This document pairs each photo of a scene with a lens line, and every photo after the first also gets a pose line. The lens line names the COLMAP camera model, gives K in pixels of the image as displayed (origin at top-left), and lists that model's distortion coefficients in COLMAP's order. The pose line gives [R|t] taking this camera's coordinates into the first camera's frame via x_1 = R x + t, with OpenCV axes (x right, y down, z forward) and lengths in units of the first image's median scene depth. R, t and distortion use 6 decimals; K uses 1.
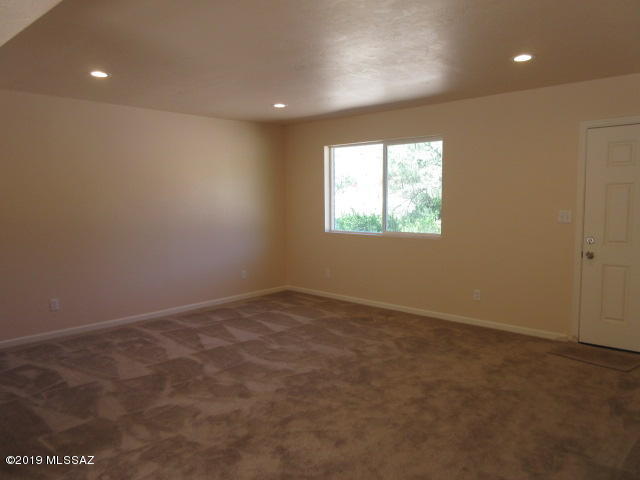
lens RADIAL K [[470.1, 0, 317.2], [0, 470.1, 240.1], [0, 0, 1]] dist [-0.019963, 0.004029]
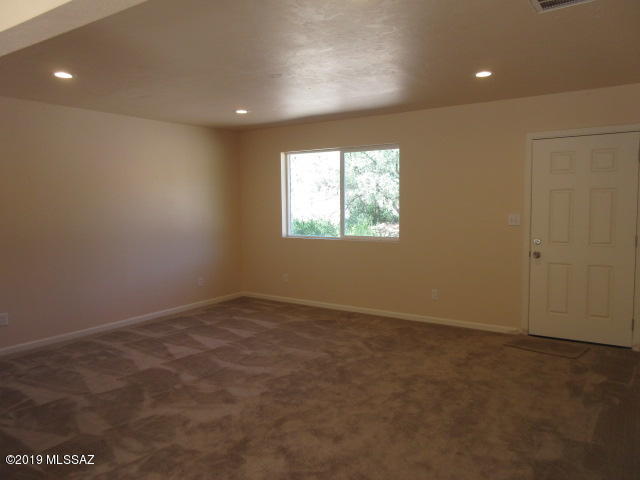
lens RADIAL K [[470.1, 0, 317.6], [0, 470.1, 240.8], [0, 0, 1]] dist [-0.019963, 0.004029]
pose [[0.989225, -0.015357, 0.145597, -0.094795], [0.017182, 0.999789, -0.011284, 0.003937], [-0.145393, 0.013664, 0.989280, -0.015581]]
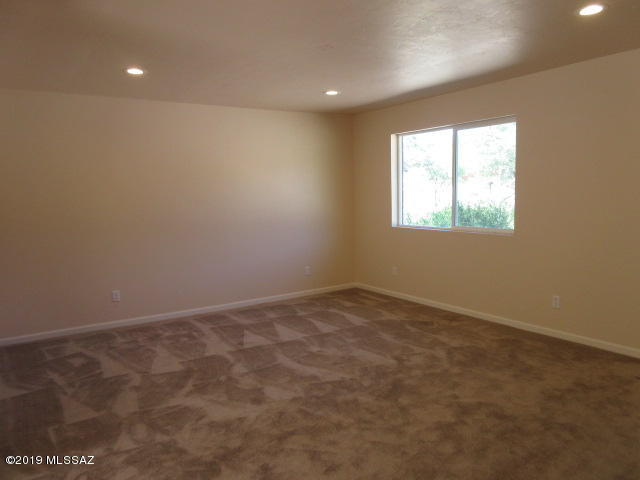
lens RADIAL K [[470.1, 0, 316.2], [0, 470.1, 240.5], [0, 0, 1]] dist [-0.019963, 0.004029]
pose [[0.972329, 0.008062, -0.233476, 0.150710], [-0.004792, 0.999882, 0.014568, -0.005219], [0.233566, -0.013046, 0.972253, 0.099752]]
